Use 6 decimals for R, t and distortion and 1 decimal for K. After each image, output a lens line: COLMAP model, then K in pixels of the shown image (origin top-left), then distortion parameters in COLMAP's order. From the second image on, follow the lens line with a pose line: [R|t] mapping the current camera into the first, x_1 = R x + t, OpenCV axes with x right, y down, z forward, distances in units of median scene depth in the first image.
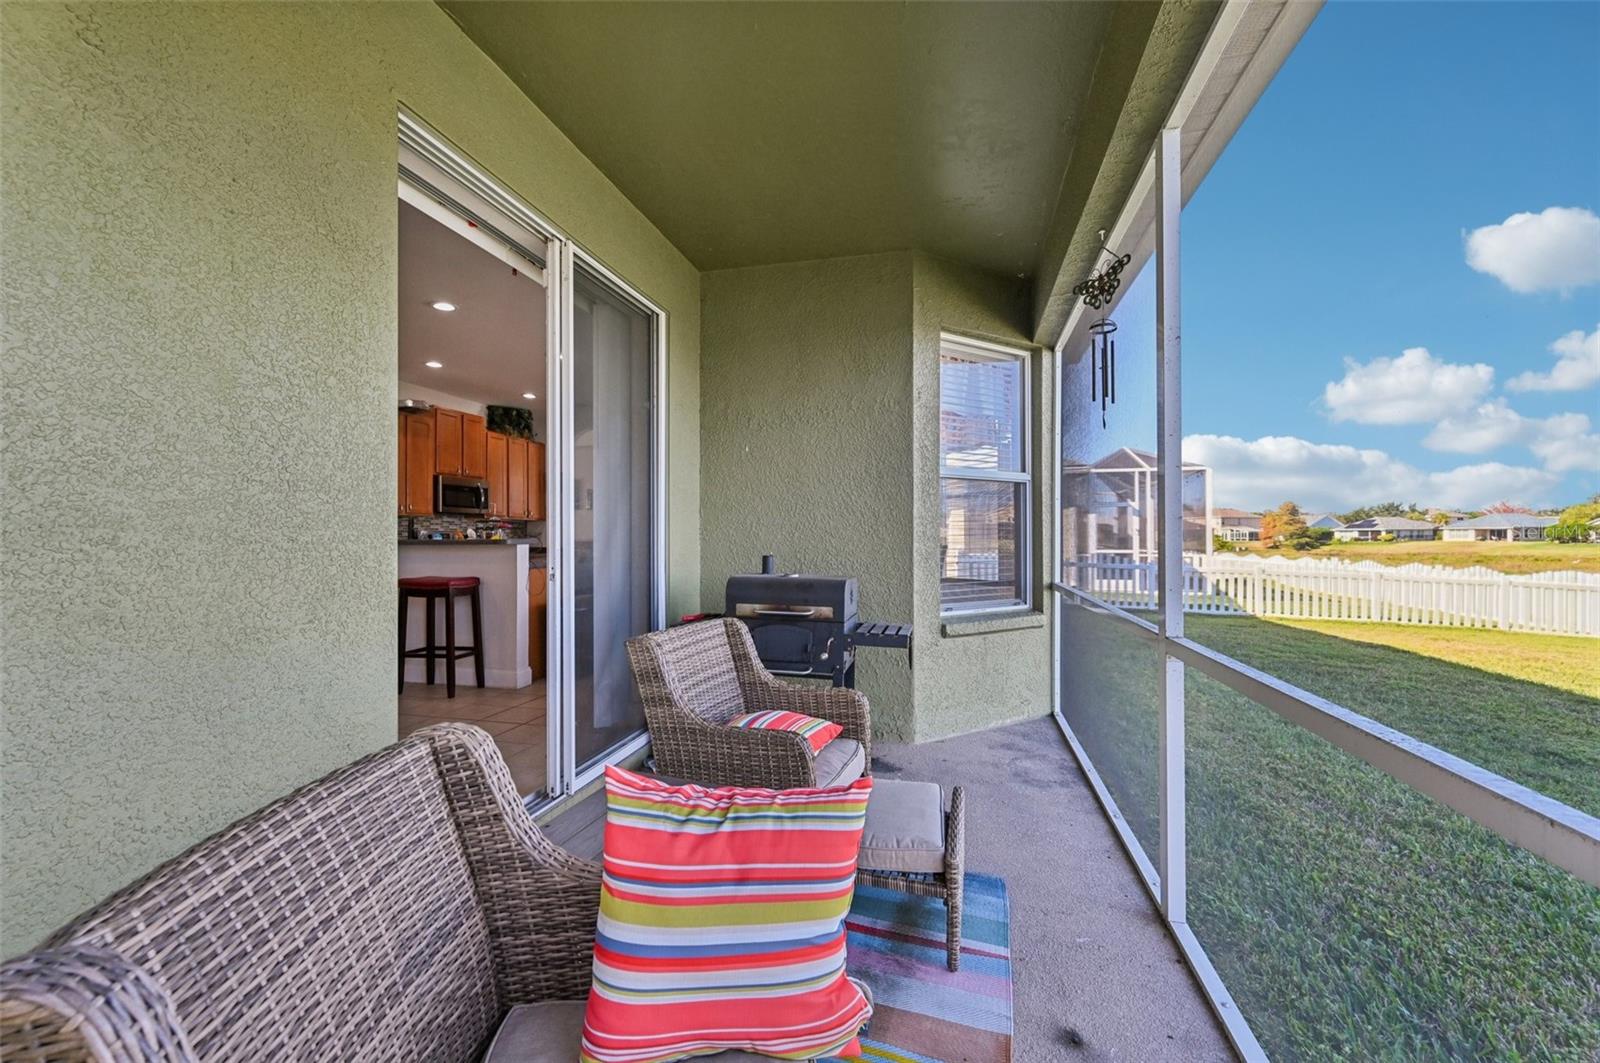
lens RADIAL K [[628.7, 0, 800.0], [0, 628.7, 531.5], [0, 0, 1]] dist [-0.000158, -0.000024]
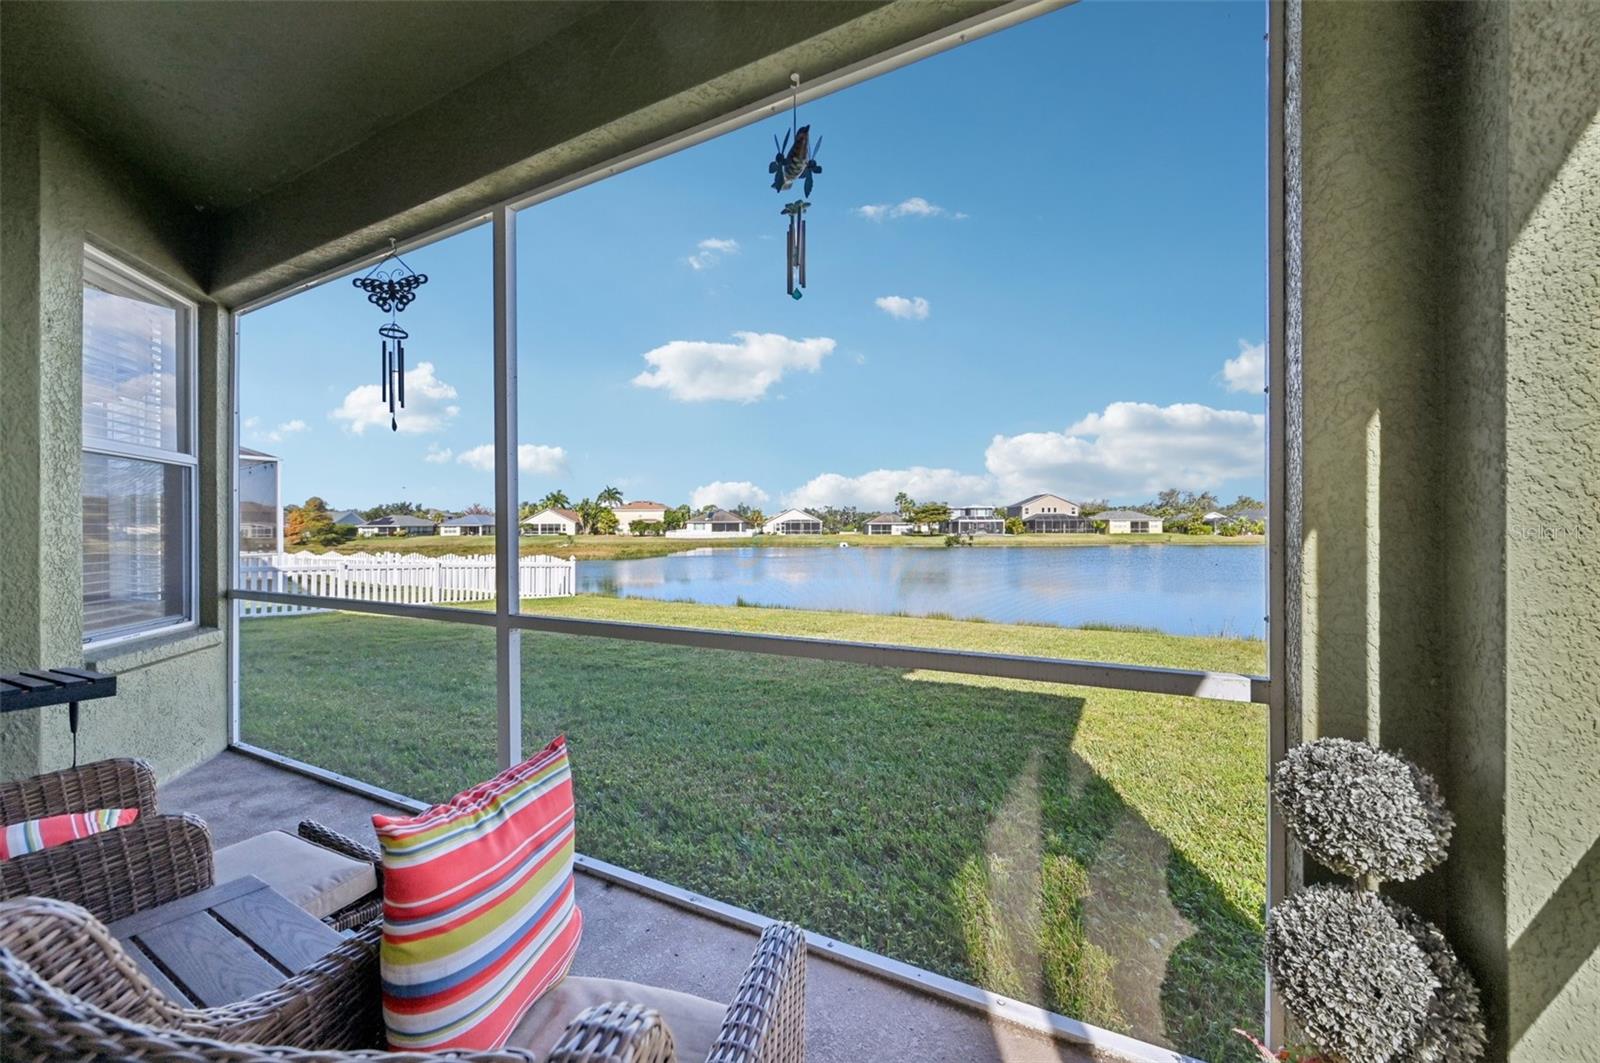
lens RADIAL K [[628.7, 0, 800.0], [0, 628.7, 531.5], [0, 0, 1]] dist [-0.000158, -0.000024]
pose [[0.252881, -0.002393, 0.967494, -0.246386], [-0.003783, 0.999987, 0.003463, -0.002374], [-0.967490, -0.004535, 0.252869, 0.063599]]
